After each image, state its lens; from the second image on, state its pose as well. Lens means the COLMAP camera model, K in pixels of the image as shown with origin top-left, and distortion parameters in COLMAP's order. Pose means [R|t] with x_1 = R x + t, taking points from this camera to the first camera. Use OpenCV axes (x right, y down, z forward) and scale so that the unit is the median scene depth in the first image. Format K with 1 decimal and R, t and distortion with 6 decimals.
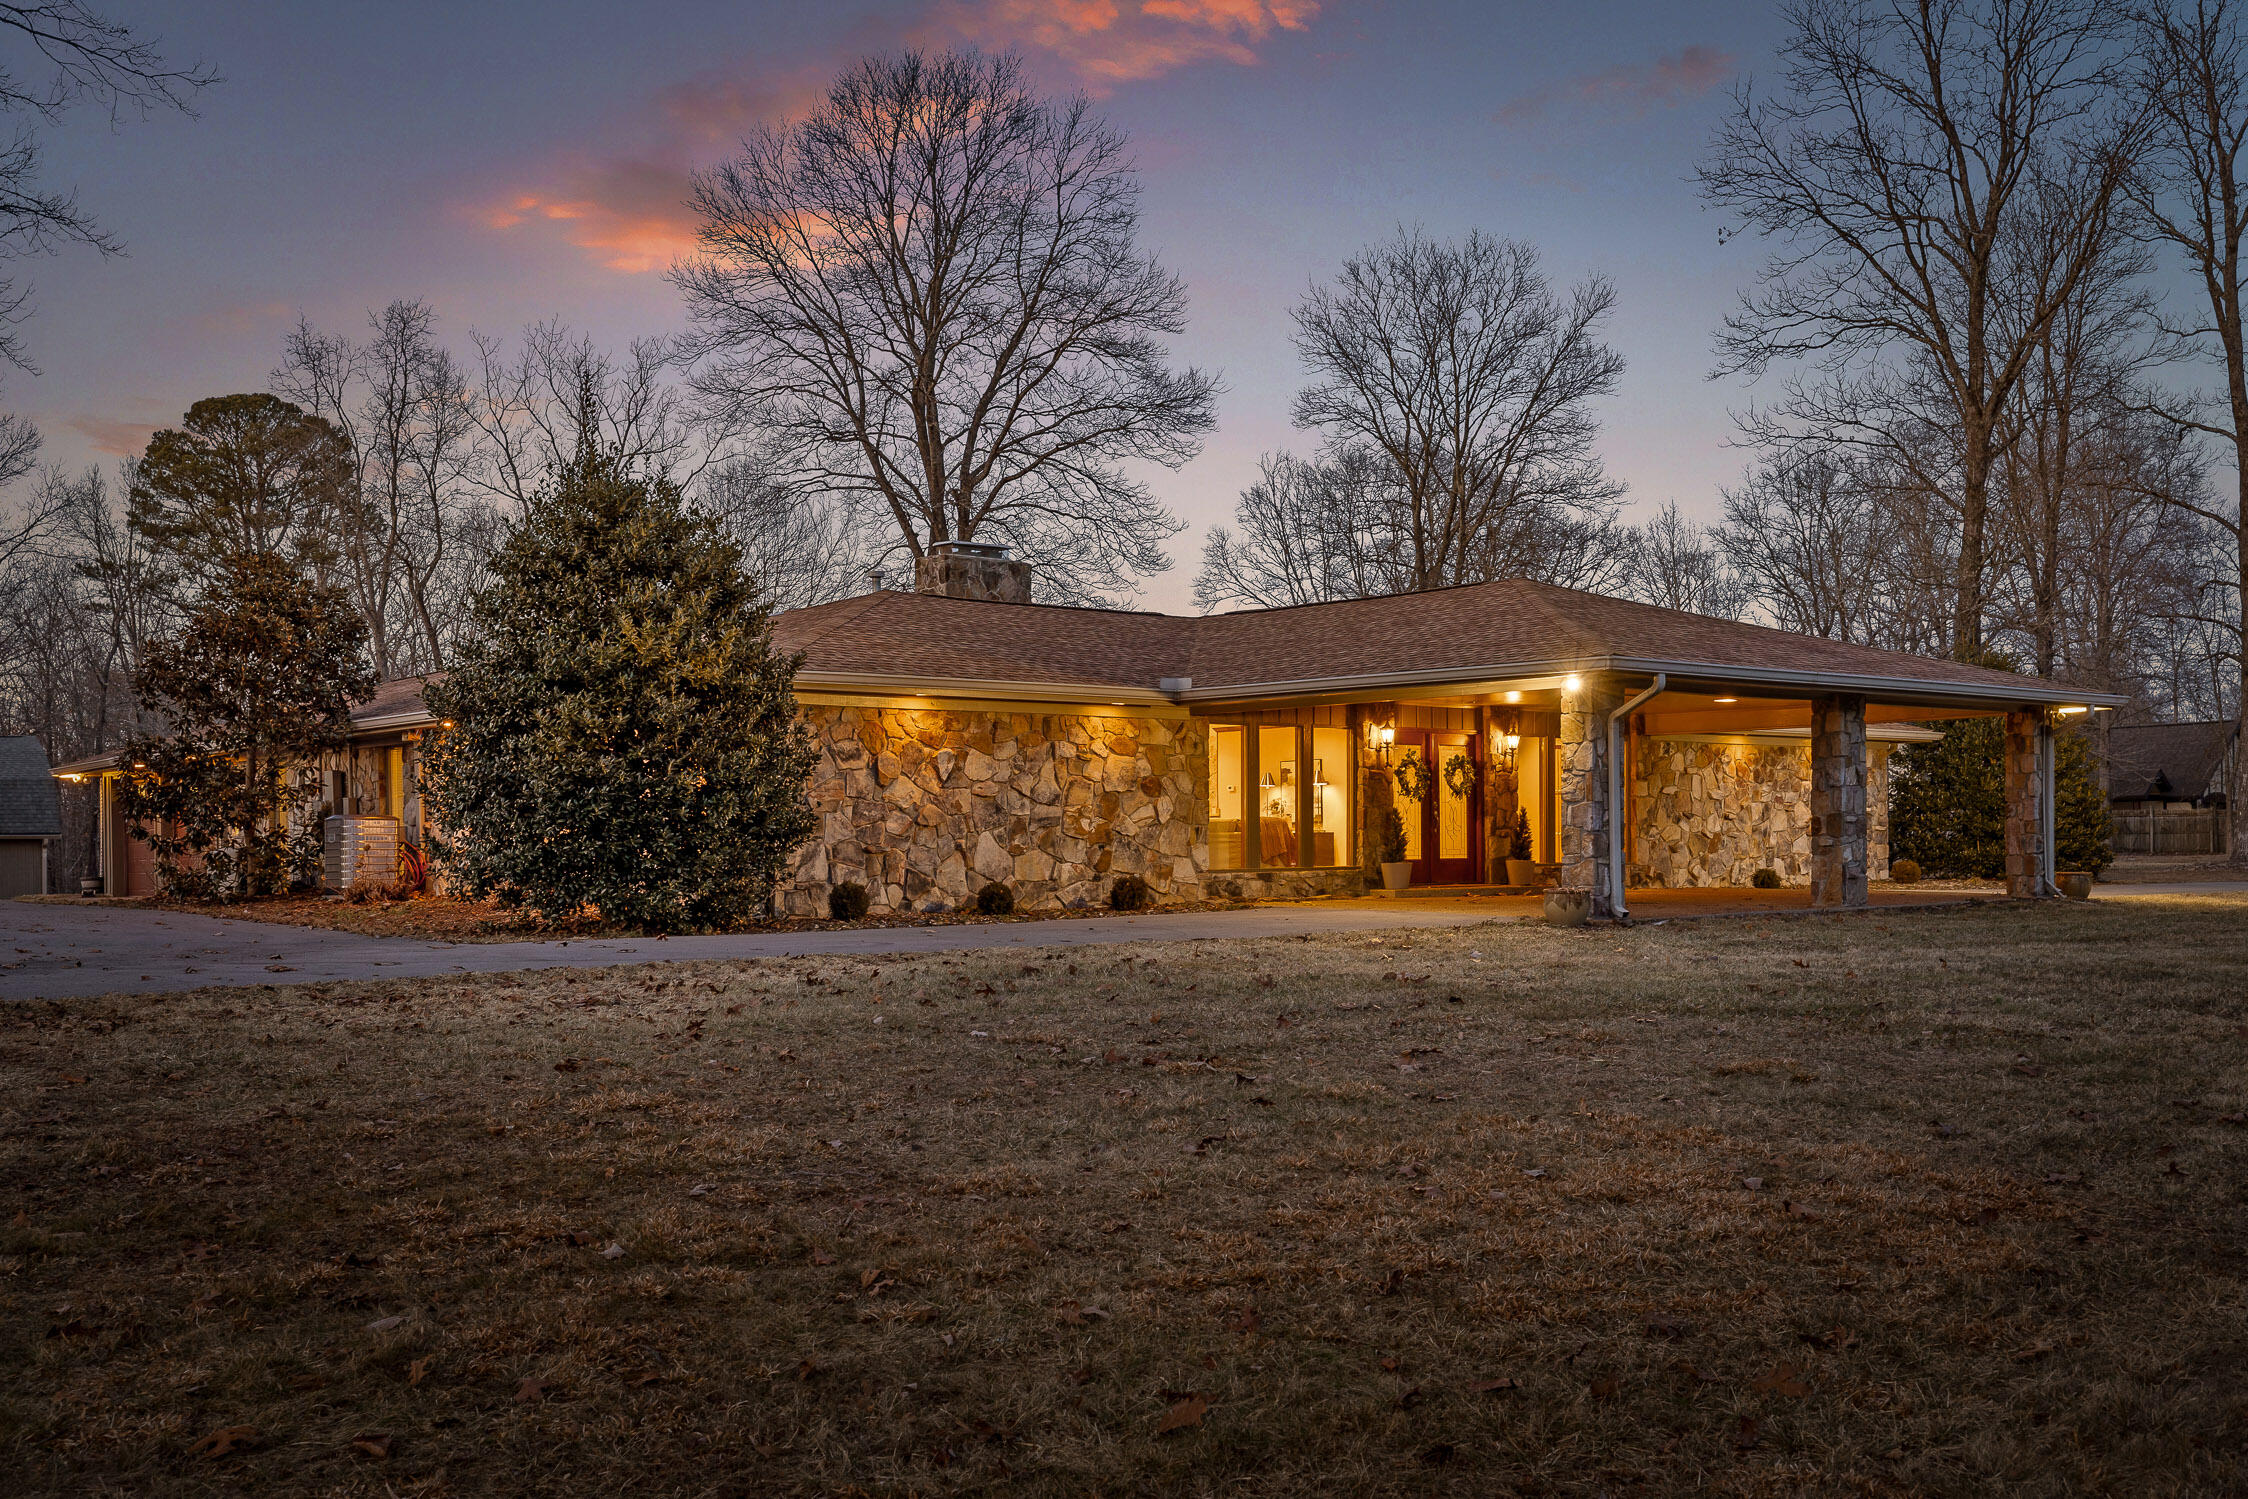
lens RADIAL K [[2261.4, 0, 1124.1], [0, 2261.4, 752.2], [0, 0, 1]] dist [-0.016206, 0.000000]
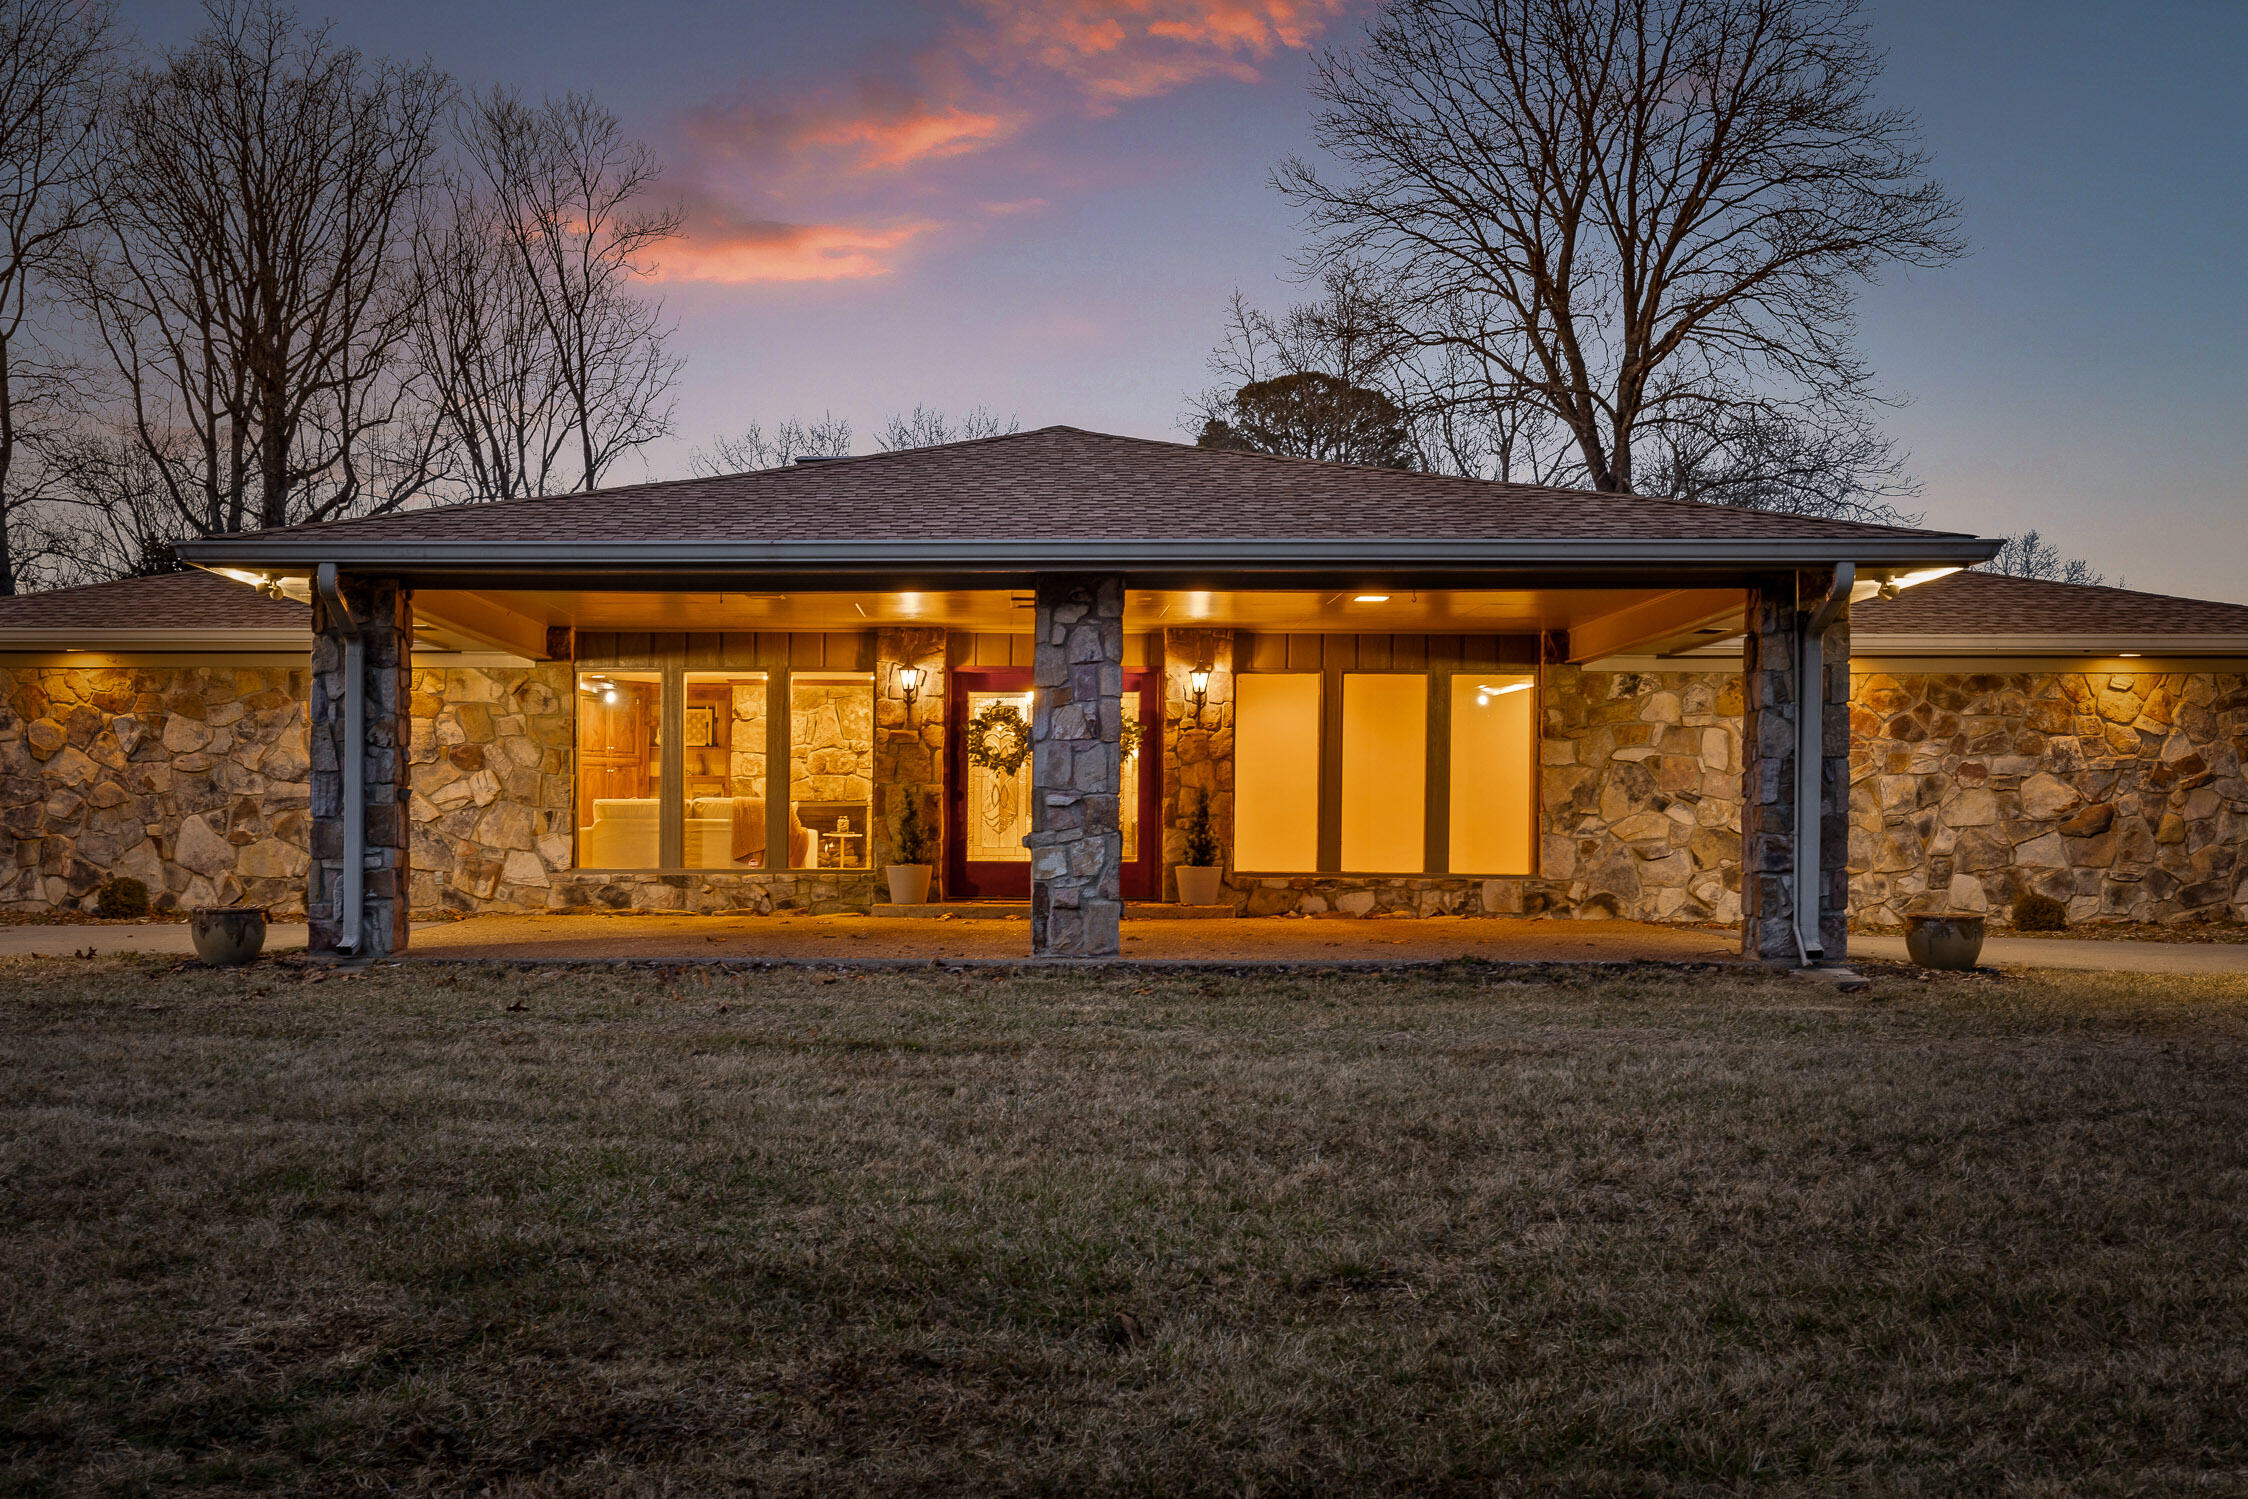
lens RADIAL K [[2261.4, 0, 1124.1], [0, 2261.4, 758.6], [0, 0, 1]] dist [-0.016206, 0.000000]
pose [[0.728397, -0.008266, -0.685106, 0.695865], [0.017756, 0.999819, 0.006815, 0.014443], [0.684926, -0.017129, 0.728412, 0.603701]]
